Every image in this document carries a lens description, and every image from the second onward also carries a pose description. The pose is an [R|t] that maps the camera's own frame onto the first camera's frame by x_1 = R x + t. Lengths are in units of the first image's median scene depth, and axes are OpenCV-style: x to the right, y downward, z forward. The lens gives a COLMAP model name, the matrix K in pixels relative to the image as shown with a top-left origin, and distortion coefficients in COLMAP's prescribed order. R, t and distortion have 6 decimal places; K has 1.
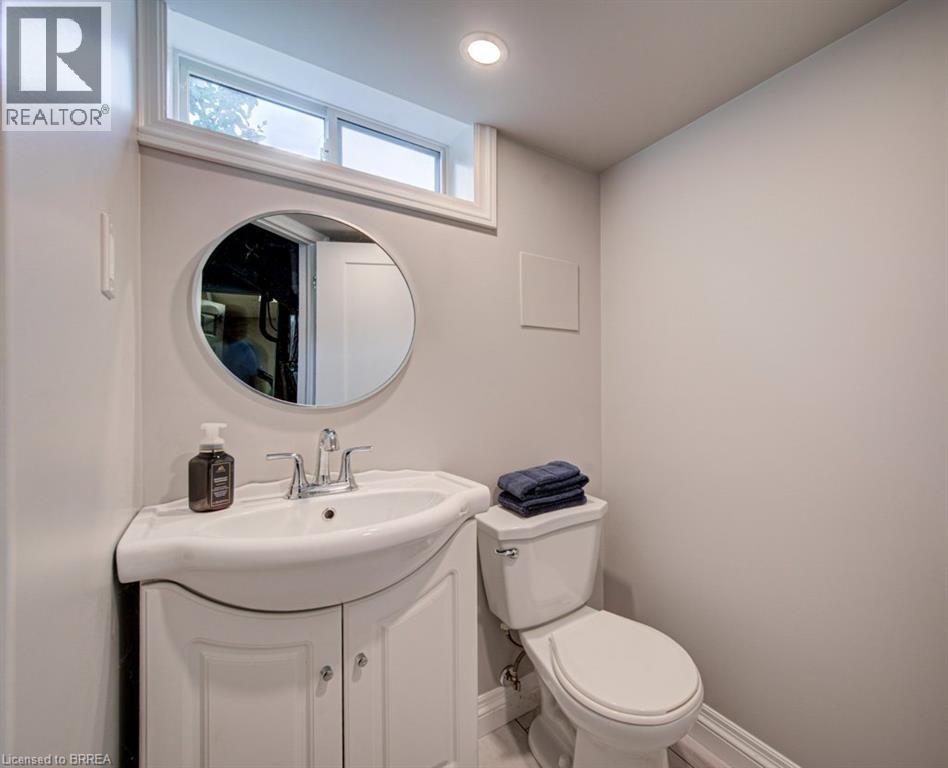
lens RADIAL K [[335.7, 0, 474.0], [0, 335.7, 384.0], [0, 0, 1]] dist [0.001564, 0.000066]
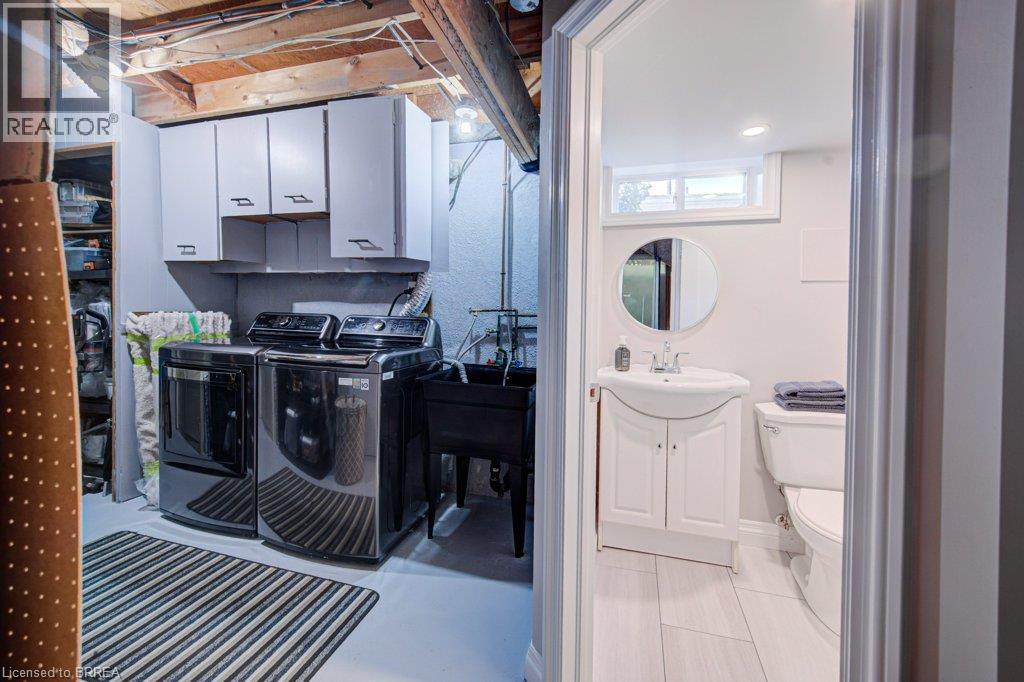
lens RADIAL K [[410.1, 0, 509.5], [0, 410.1, 332.0], [0, 0, 1]] dist [0.000702, -0.000289]
pose [[0.572332, 0.046088, -0.818726, 0.970649], [-0.008834, 0.998708, 0.050044, -0.041185], [0.819974, -0.021409, 0.572000, -1.129131]]
